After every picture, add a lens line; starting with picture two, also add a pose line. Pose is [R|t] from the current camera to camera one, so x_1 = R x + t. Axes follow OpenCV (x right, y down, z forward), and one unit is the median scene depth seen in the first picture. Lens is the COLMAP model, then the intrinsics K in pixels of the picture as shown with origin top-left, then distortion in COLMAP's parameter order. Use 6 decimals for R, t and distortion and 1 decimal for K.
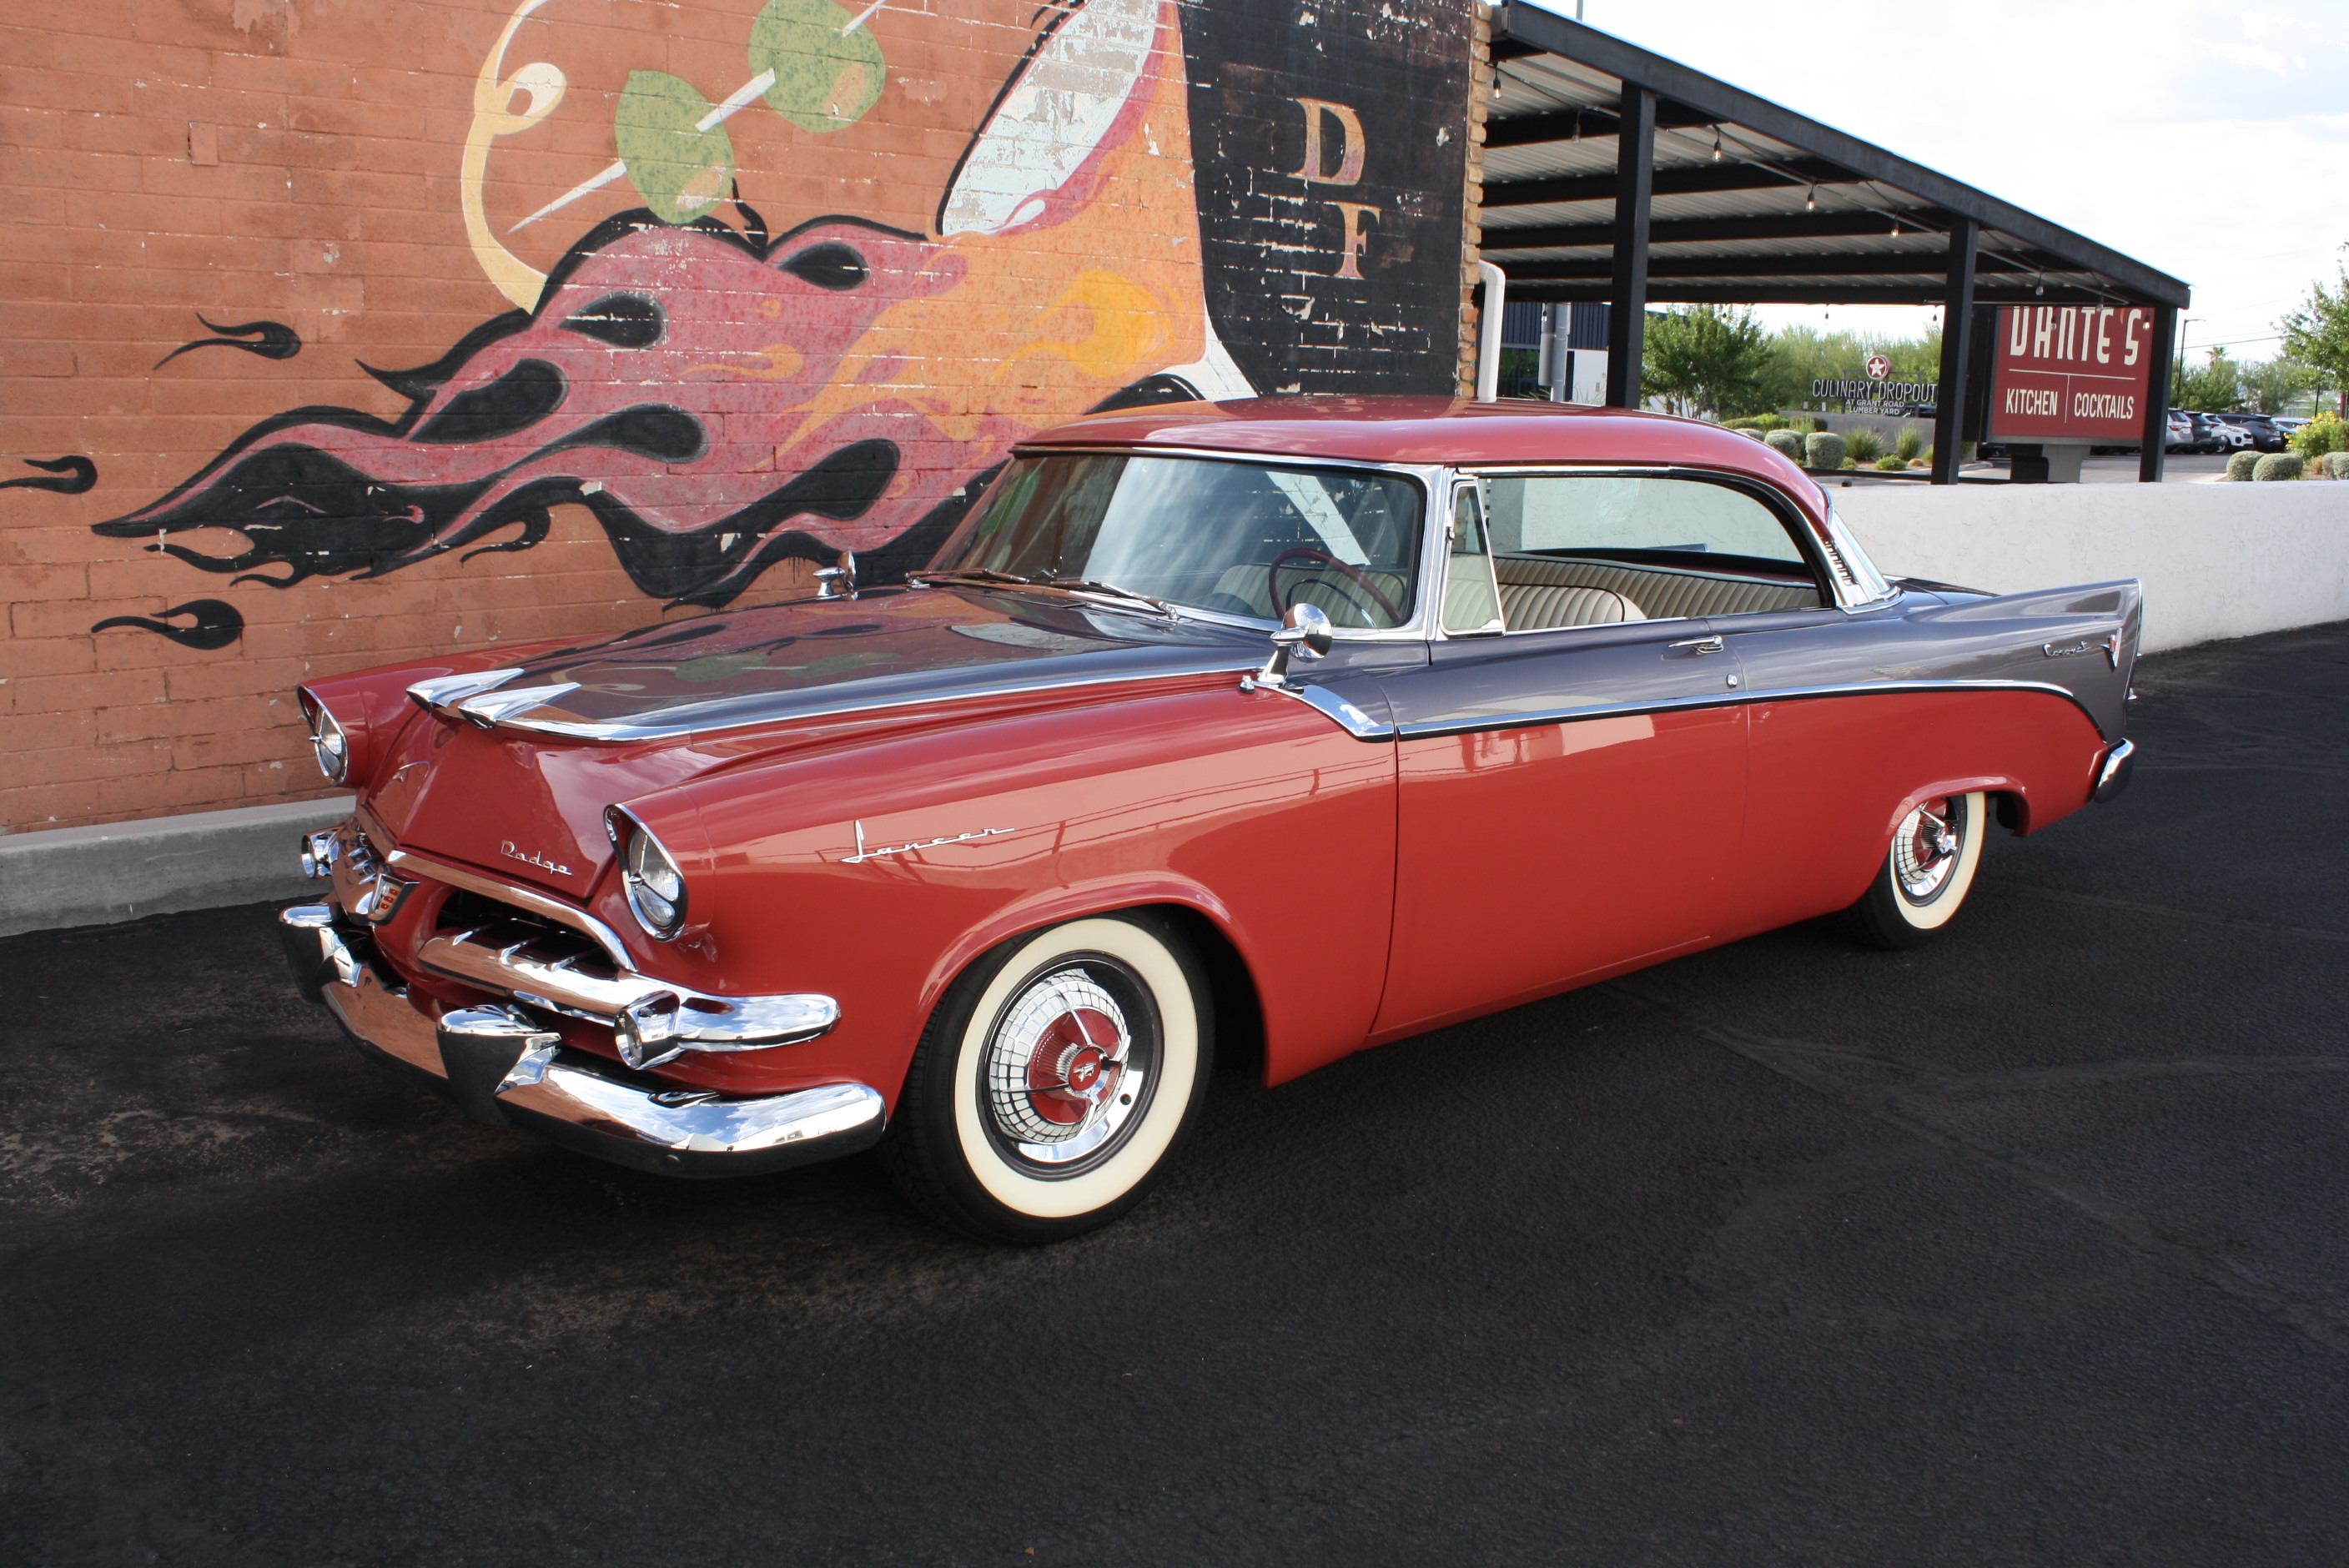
lens RADIAL K [[2031.3, 0, 1198.1], [0, 2031.3, 765.3], [0, 0, 1]] dist [-0.167886, 0.150624]
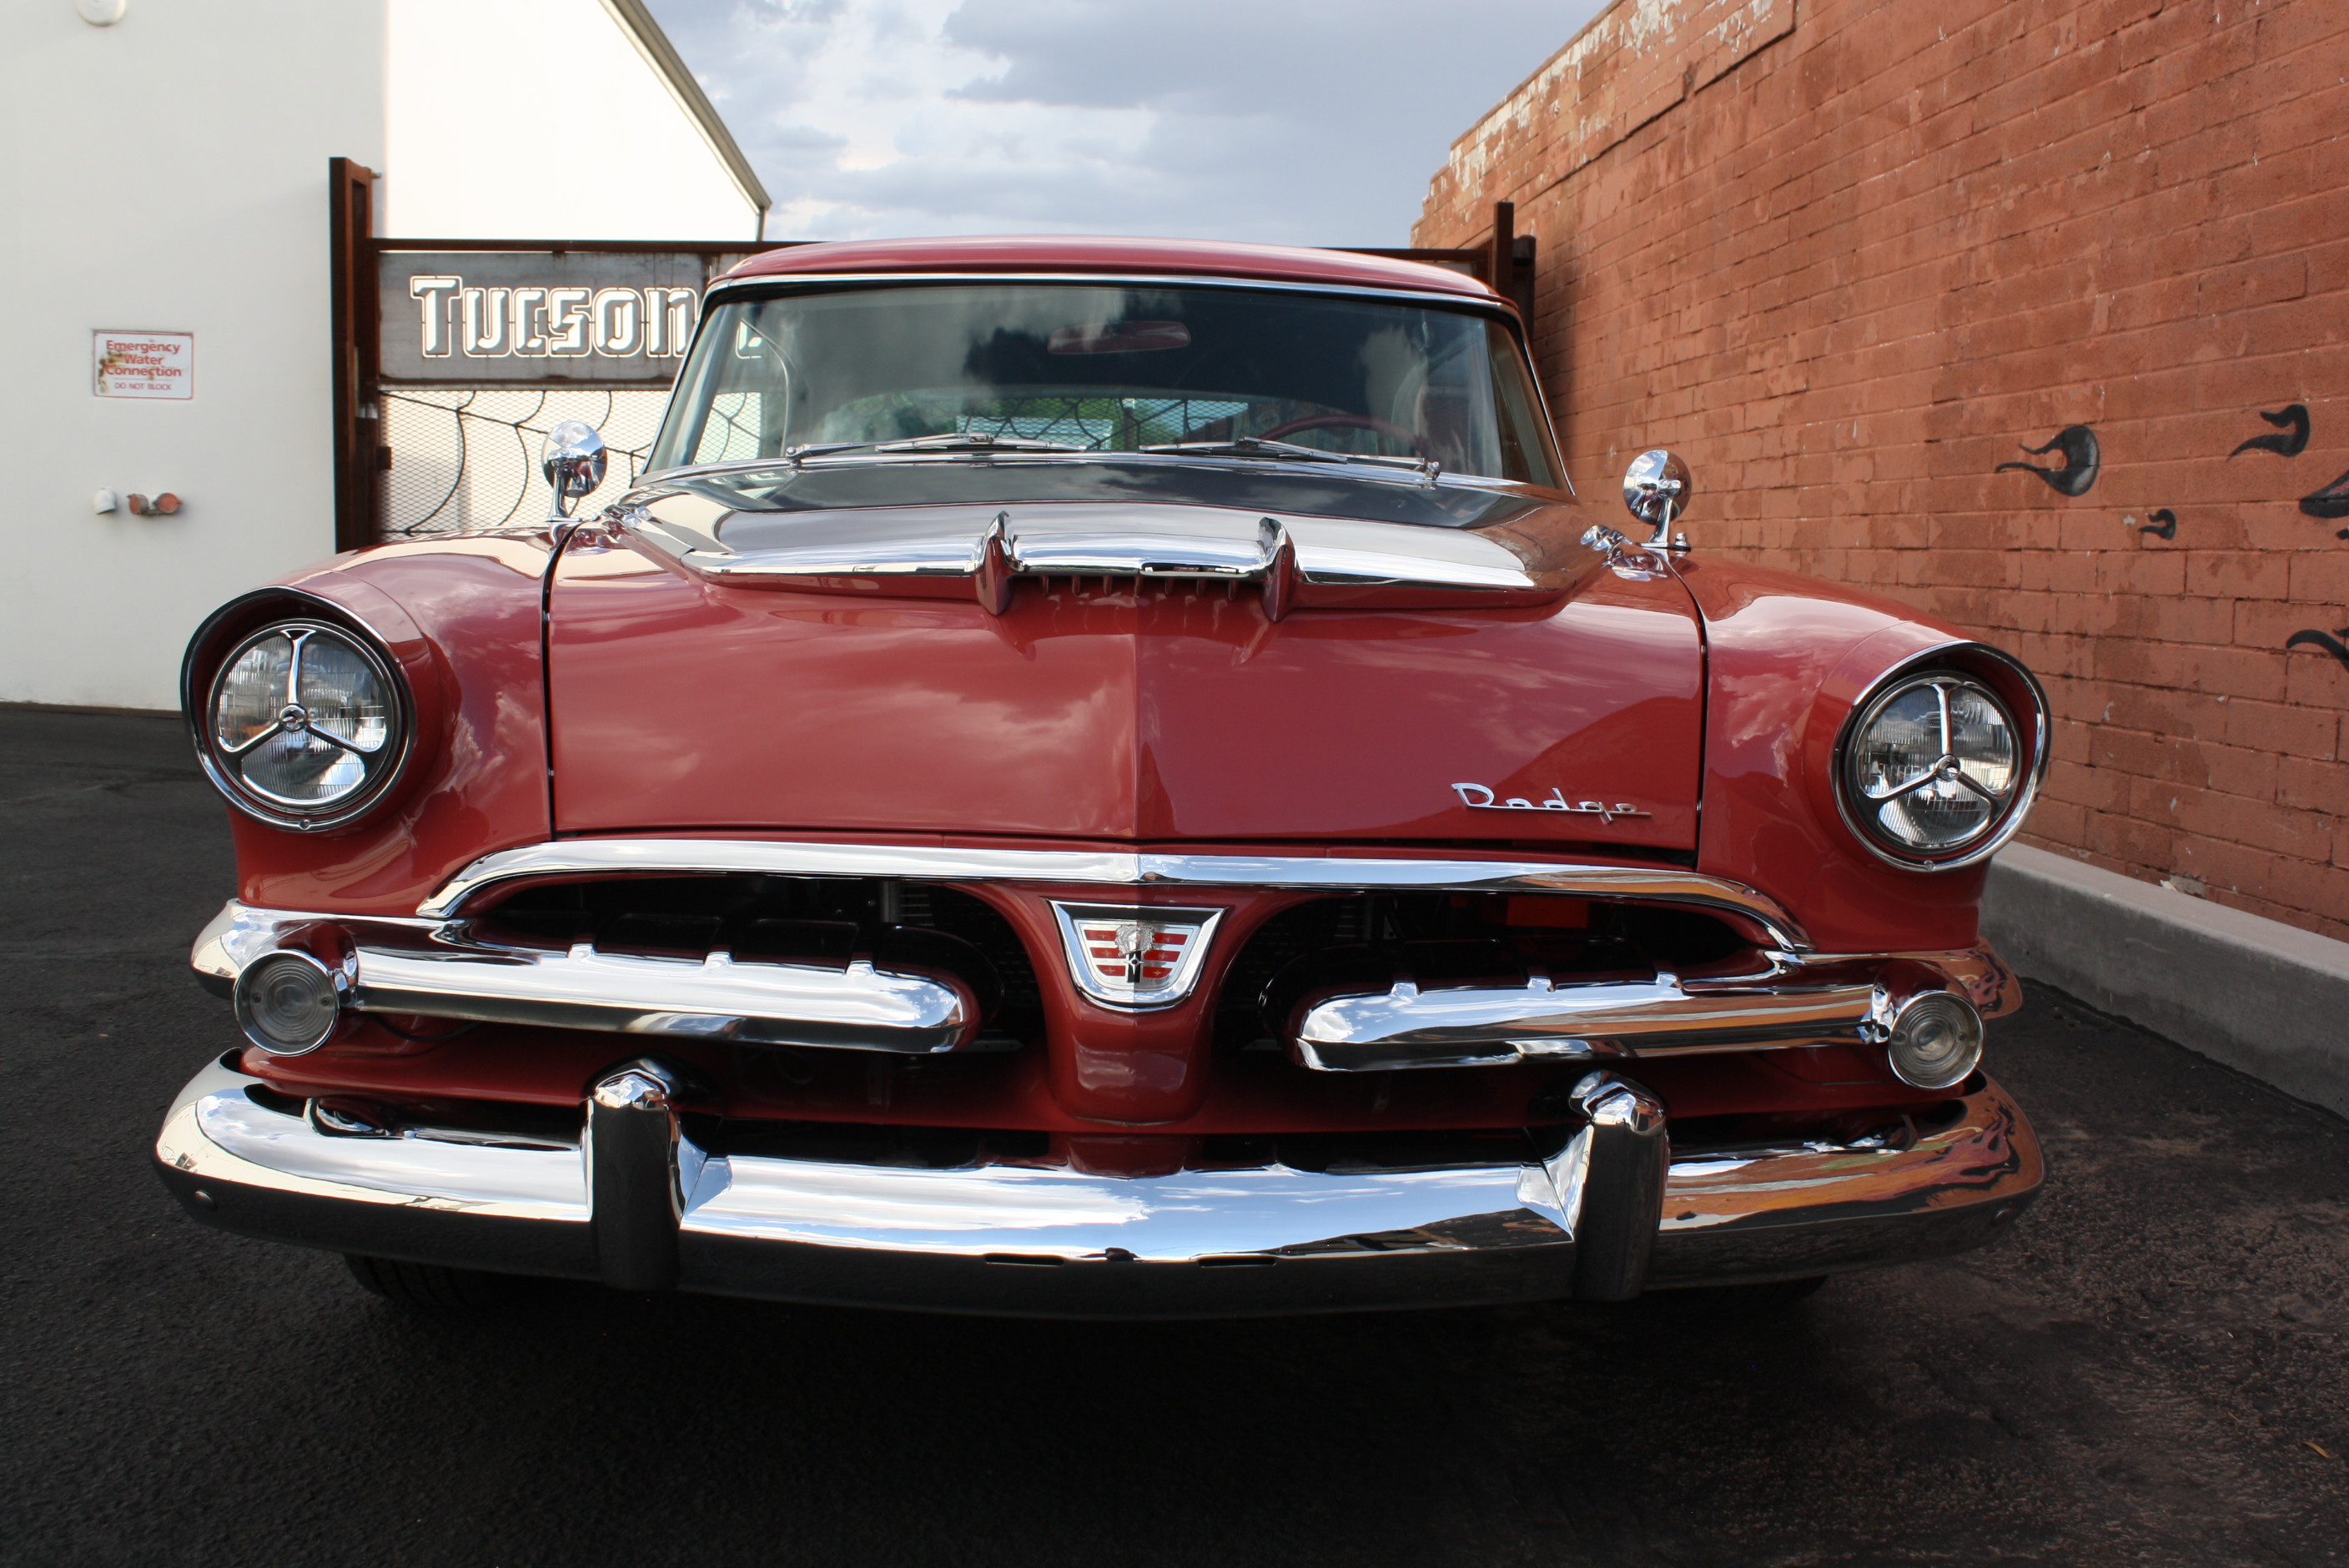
lens RADIAL K [[2243.0, 0, 1189.0], [0, 2243.0, 767.7], [0, 0, 1]] dist [-0.158046, 0.151938]
pose [[-0.614033, 0.038337, -0.788349, 0.271599], [-0.180676, 0.965471, 0.187677, -0.087076], [0.768322, 0.257676, -0.585904, 0.991524]]
